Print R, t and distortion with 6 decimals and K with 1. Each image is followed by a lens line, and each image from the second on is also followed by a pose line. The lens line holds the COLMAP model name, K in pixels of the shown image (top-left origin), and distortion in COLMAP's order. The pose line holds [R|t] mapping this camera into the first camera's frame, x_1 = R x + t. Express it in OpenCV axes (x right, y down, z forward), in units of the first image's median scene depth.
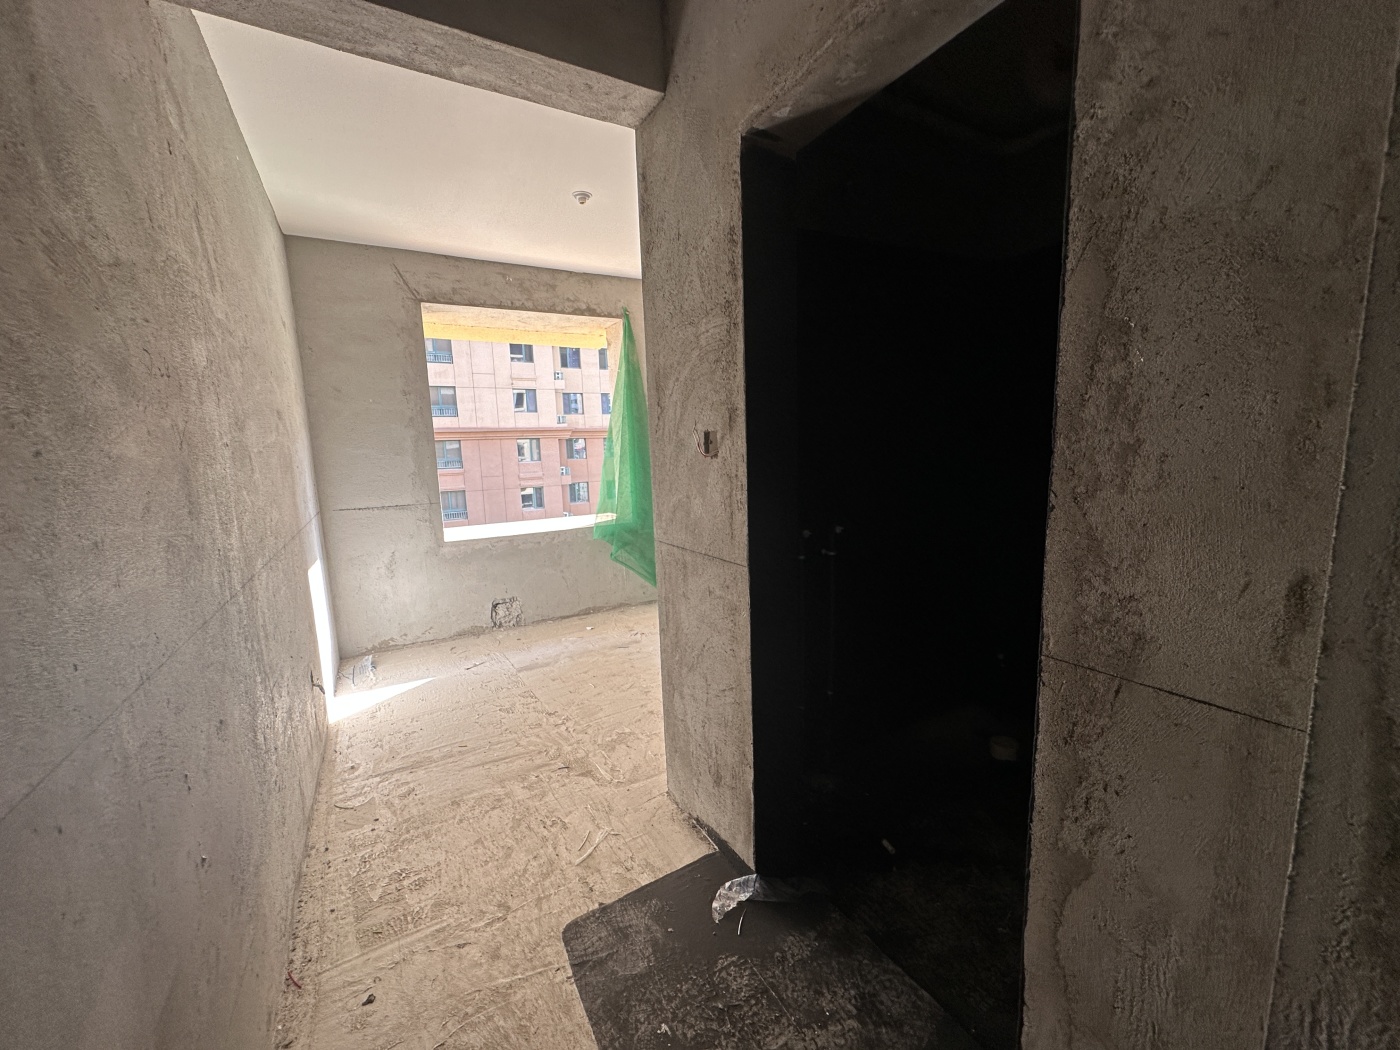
lens RADIAL K [[557.1, 0, 701.5], [0, 557.1, 525.5], [0, 0, 1]] dist [-0.001610, -0.000052]
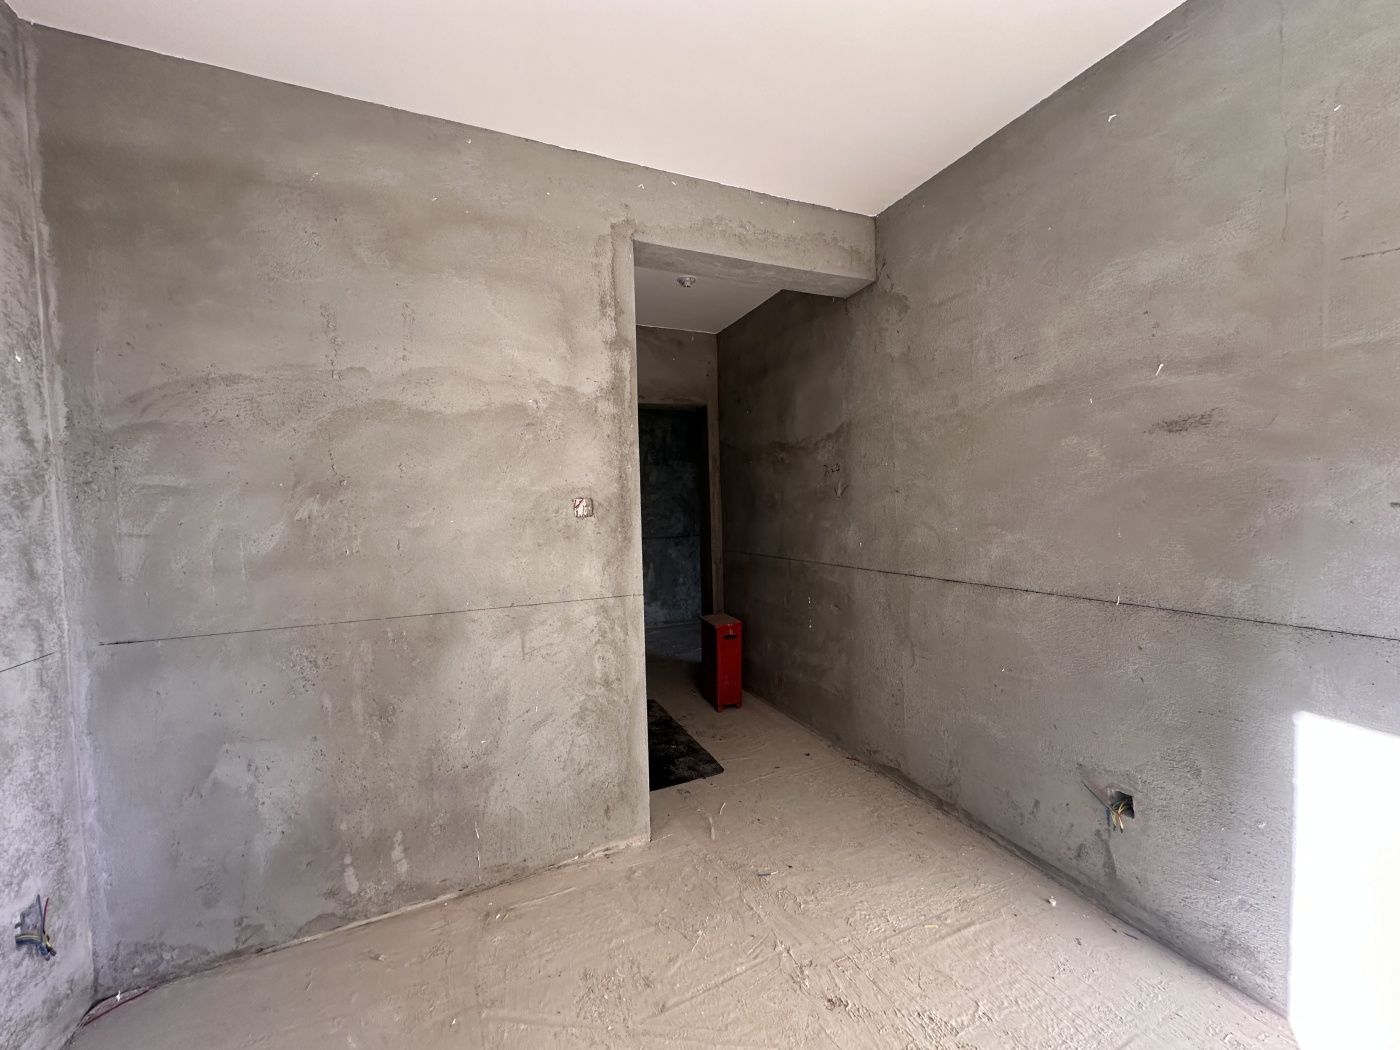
lens RADIAL K [[557.1, 0, 699.6], [0, 557.1, 526.1], [0, 0, 1]] dist [-0.001610, -0.000052]
pose [[-0.992963, 0.050210, 0.107256, -0.415314], [0.068964, 0.981424, 0.179026, -0.380055], [-0.096275, 0.185163, -0.977981, 2.703306]]
